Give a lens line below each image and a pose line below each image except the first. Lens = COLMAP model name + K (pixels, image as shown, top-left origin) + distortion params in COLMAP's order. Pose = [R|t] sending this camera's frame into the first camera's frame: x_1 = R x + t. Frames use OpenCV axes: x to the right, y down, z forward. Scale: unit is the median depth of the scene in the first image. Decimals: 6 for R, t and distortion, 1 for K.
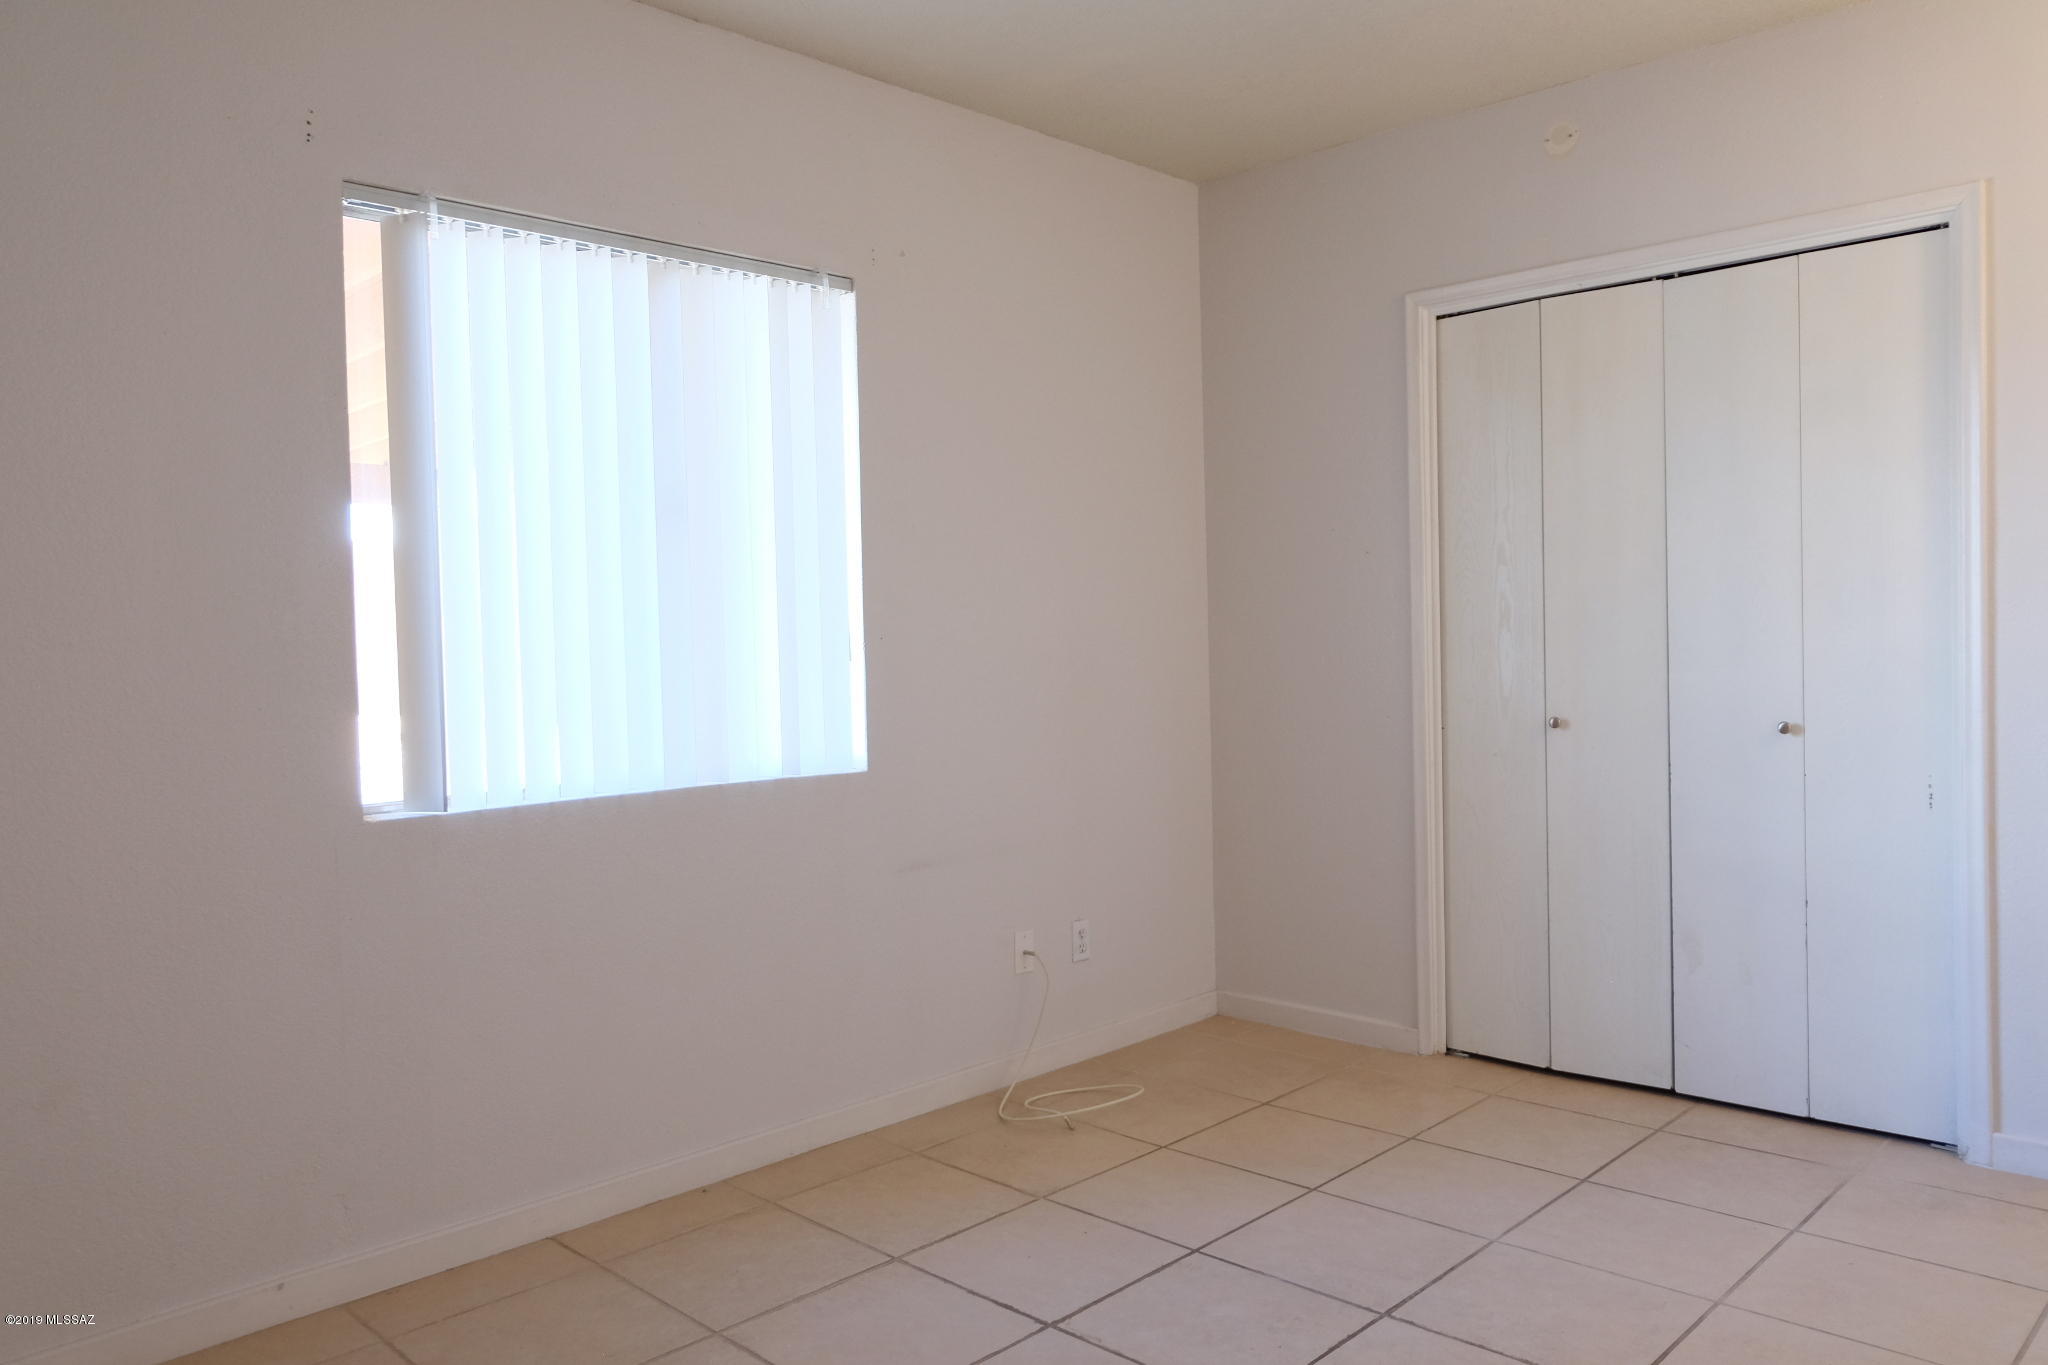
lens RADIAL K [[1459.2, 0, 1015.0], [0, 1459.2, 684.9], [0, 0, 1]] dist [-0.076008, 0.057641]
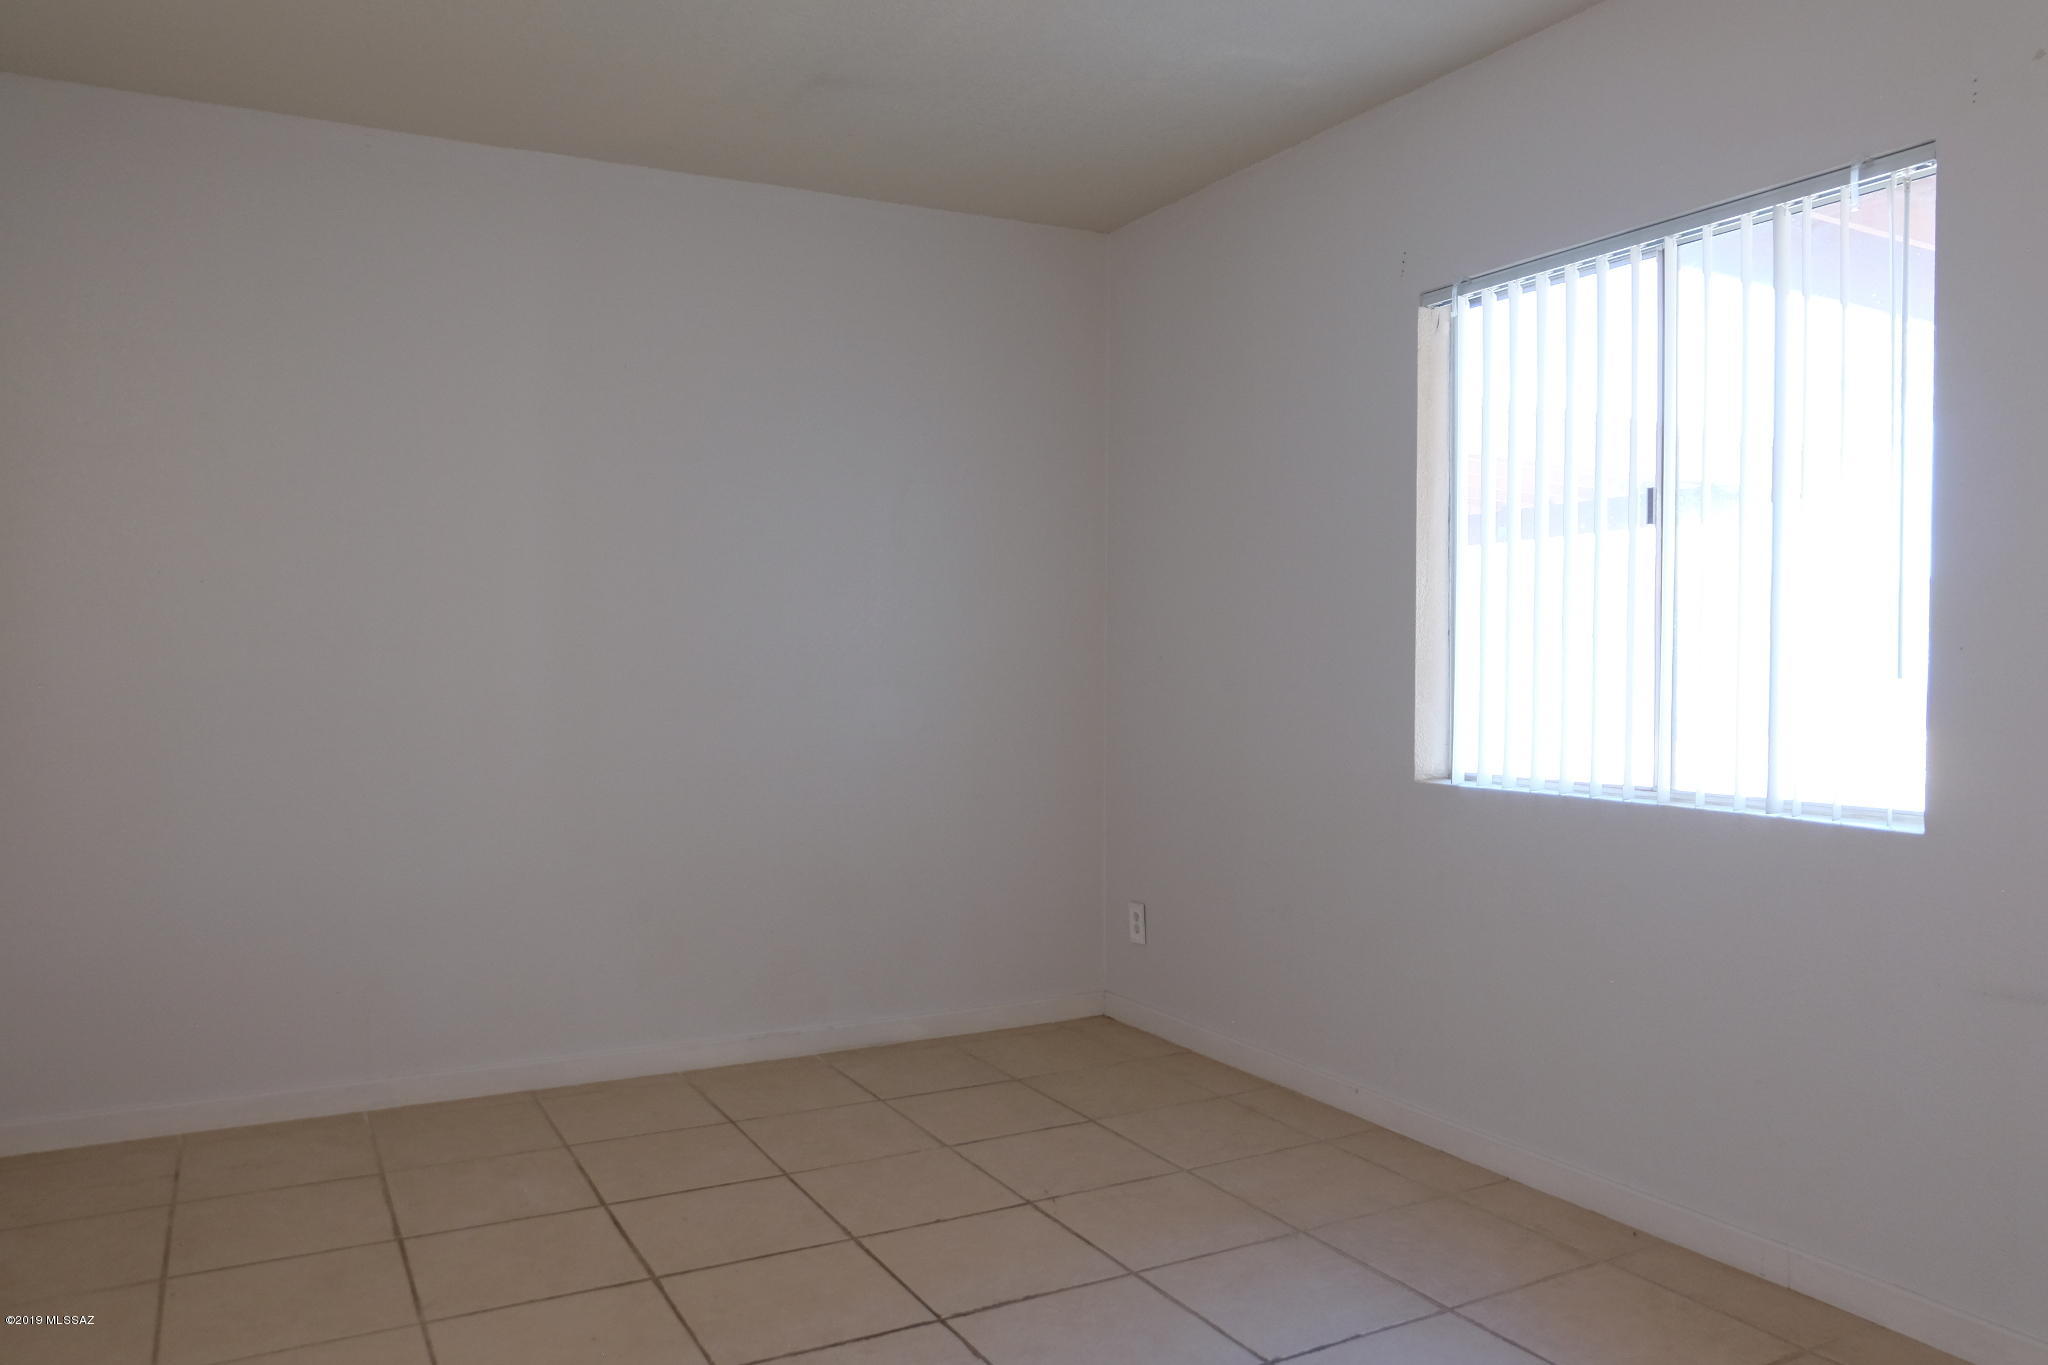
lens RADIAL K [[1459.2, 0, 1015.0], [0, 1459.2, 684.9], [0, 0, 1]] dist [-0.076008, 0.057641]
pose [[-0.290752, 0.050766, -0.955451, 0.379347], [-0.020080, 0.998048, 0.059140, -0.026322], [0.956588, 0.036381, -0.289165, 0.425673]]
